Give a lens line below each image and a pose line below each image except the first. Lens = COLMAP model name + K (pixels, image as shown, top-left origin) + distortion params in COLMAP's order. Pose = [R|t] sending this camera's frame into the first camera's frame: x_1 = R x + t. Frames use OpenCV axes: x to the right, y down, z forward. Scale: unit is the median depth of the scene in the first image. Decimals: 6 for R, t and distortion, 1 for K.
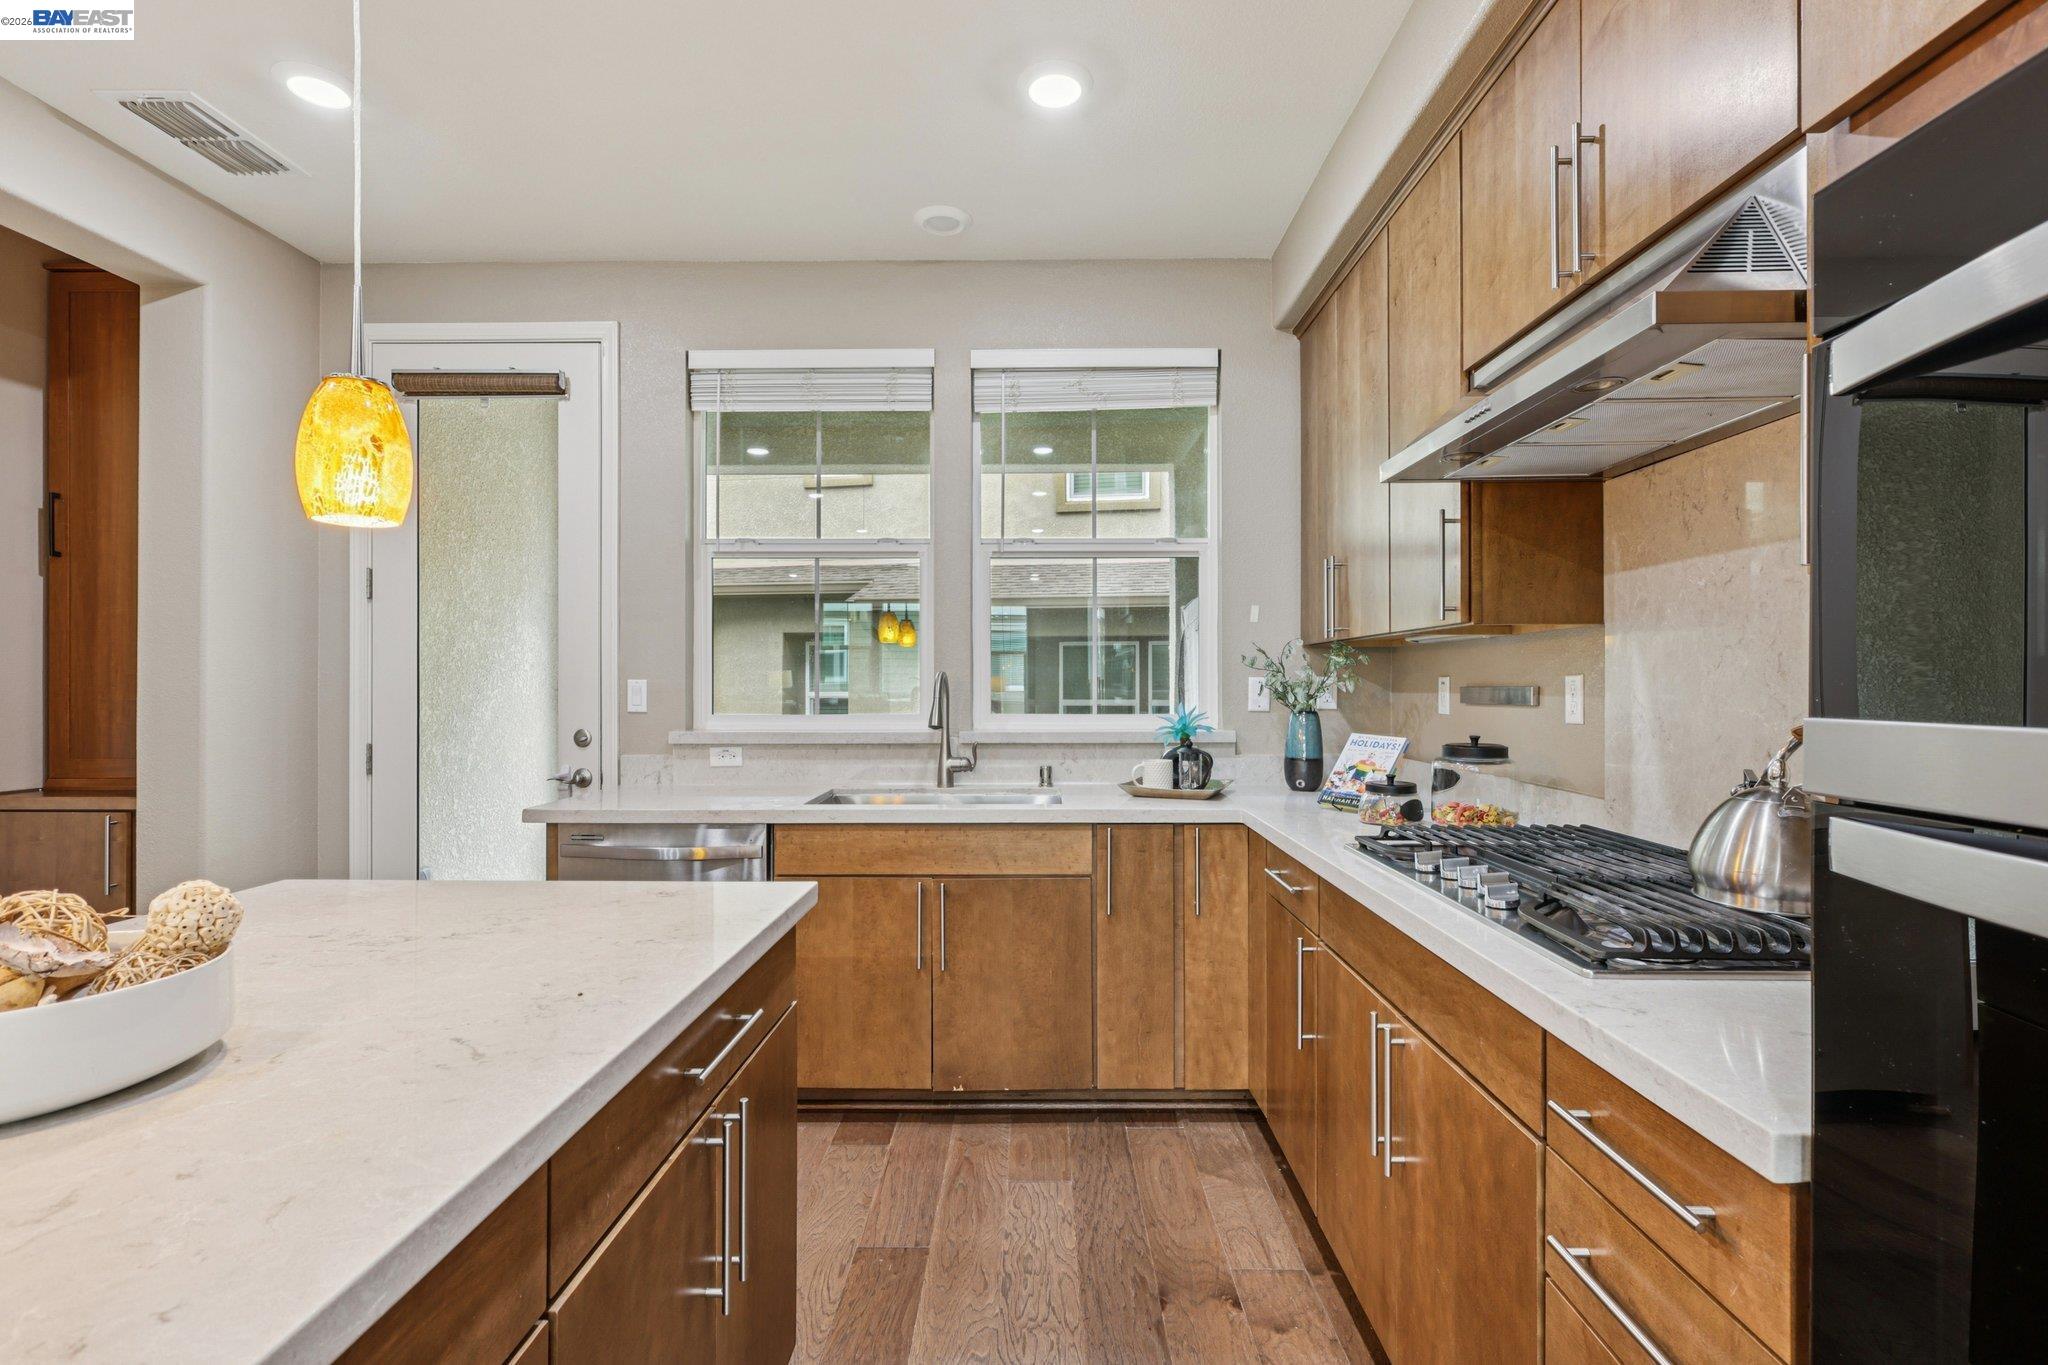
lens RADIAL K [[953.6, 0, 1034.6], [0, 953.6, 683.8], [0, 0, 1]] dist [-0.003363, 0.001669]
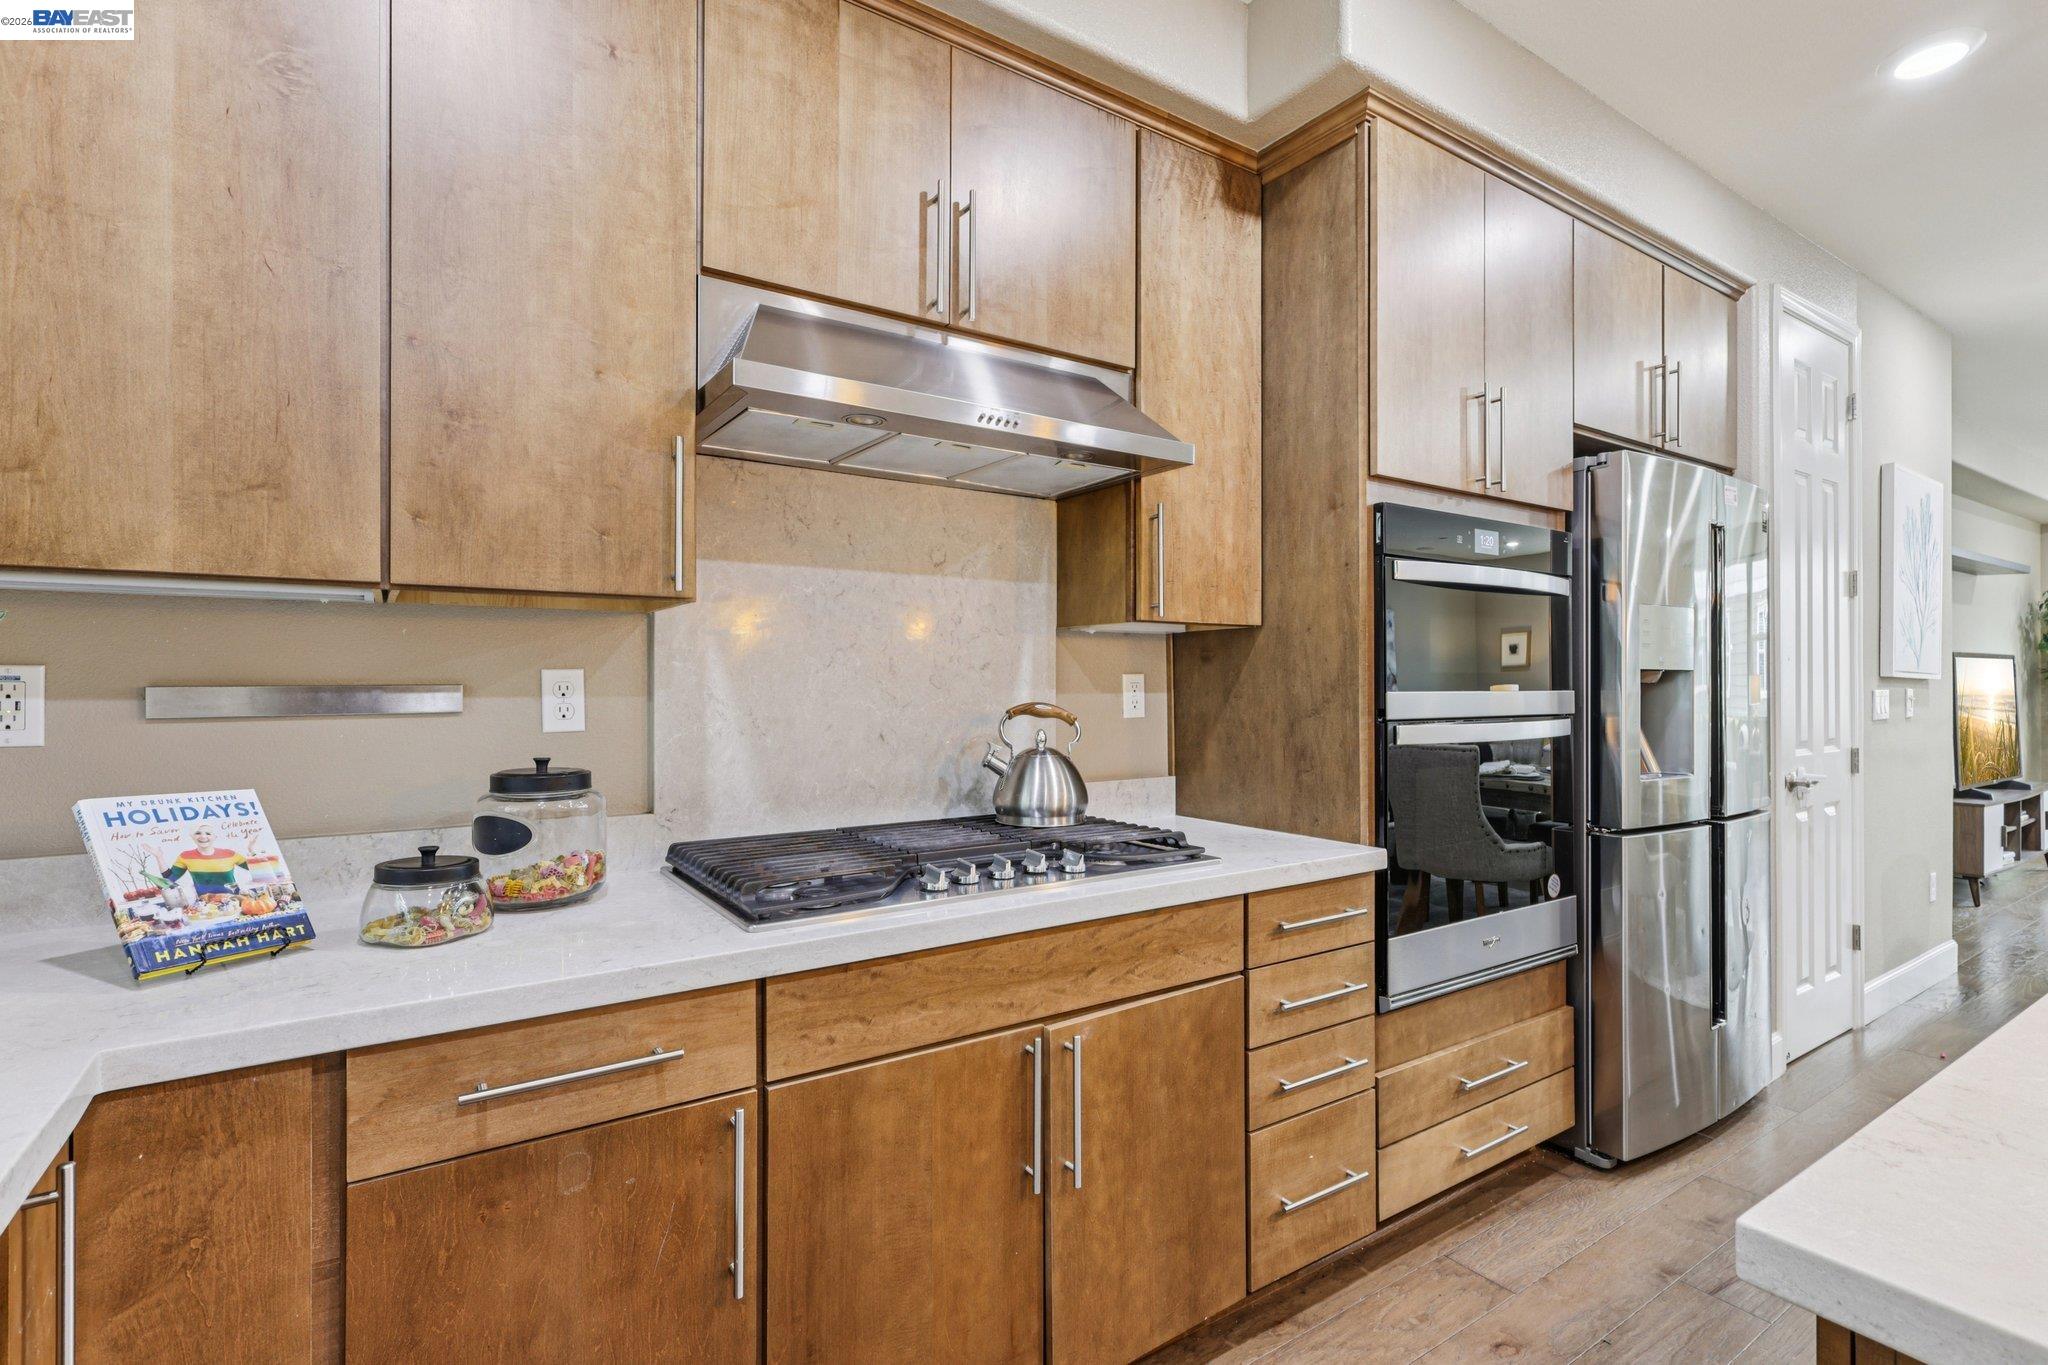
lens RADIAL K [[953.6, 0, 1024.8], [0, 953.6, 682.3], [0, 0, 1]] dist [-0.003363, 0.001669]
pose [[-0.558230, 0.001892, 0.829684, -0.238501], [0.002109, 0.999997, -0.000861, 0.002243], [-0.829683, 0.001270, -0.558233, 0.918184]]
